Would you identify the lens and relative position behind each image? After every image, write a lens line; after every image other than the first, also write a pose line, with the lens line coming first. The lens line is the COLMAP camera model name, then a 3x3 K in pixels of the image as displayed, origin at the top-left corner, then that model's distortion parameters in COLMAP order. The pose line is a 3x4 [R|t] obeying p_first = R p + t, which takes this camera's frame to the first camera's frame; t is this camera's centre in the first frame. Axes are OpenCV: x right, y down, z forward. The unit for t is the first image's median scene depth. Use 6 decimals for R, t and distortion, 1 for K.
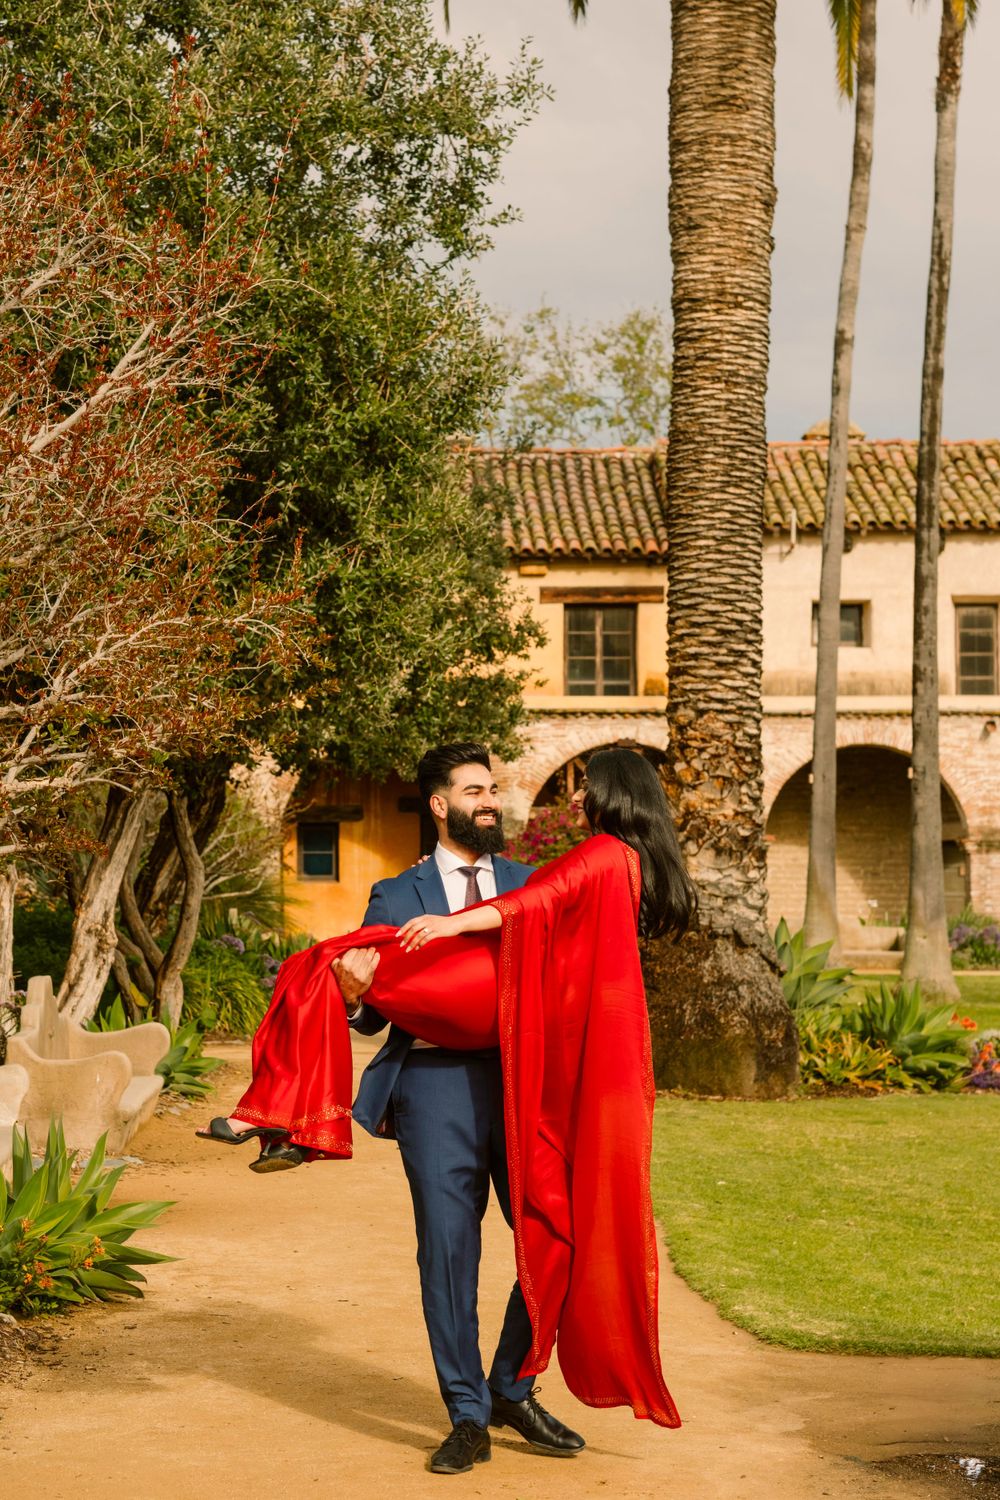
lens RADIAL K [[3461.9, 0, 498.5], [0, 3461.9, 780.6], [0, 0, 1]] dist [0.007455, 2.315695]
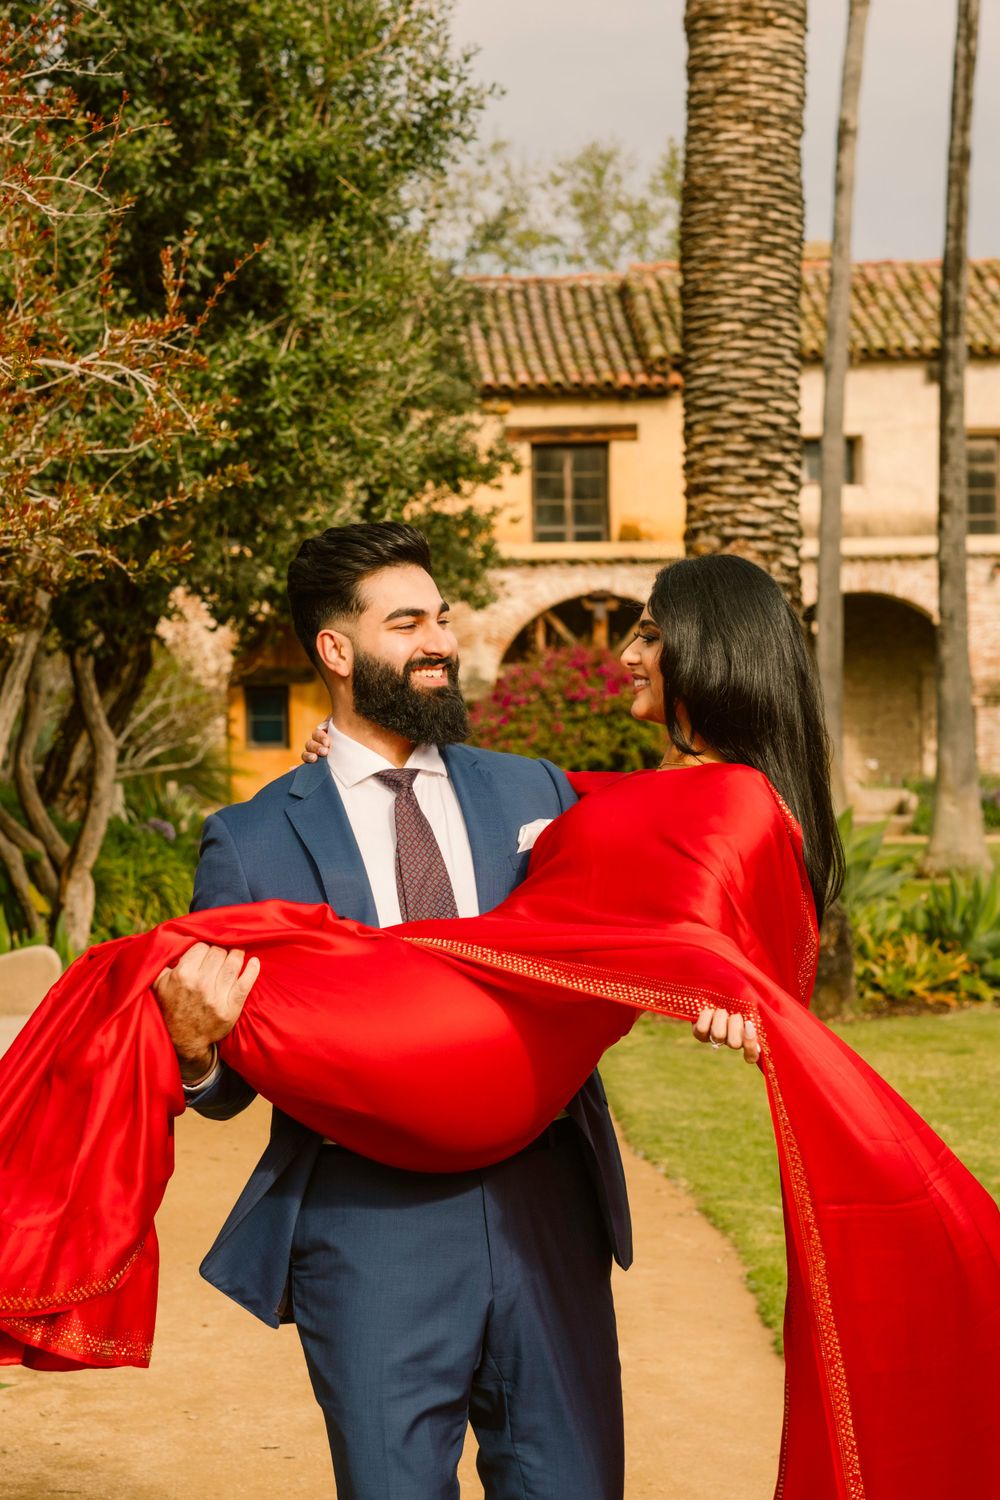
lens RADIAL K [[3461.9, 0, 498.5], [0, 3461.9, 780.6], [0, 0, 1]] dist [0.007455, 2.315695]
pose [[0.999798, -0.016104, 0.012042, -0.004959], [0.015606, 0.999062, 0.040394, 0.002781], [-0.012681, -0.040198, 0.999111, 0.196260]]
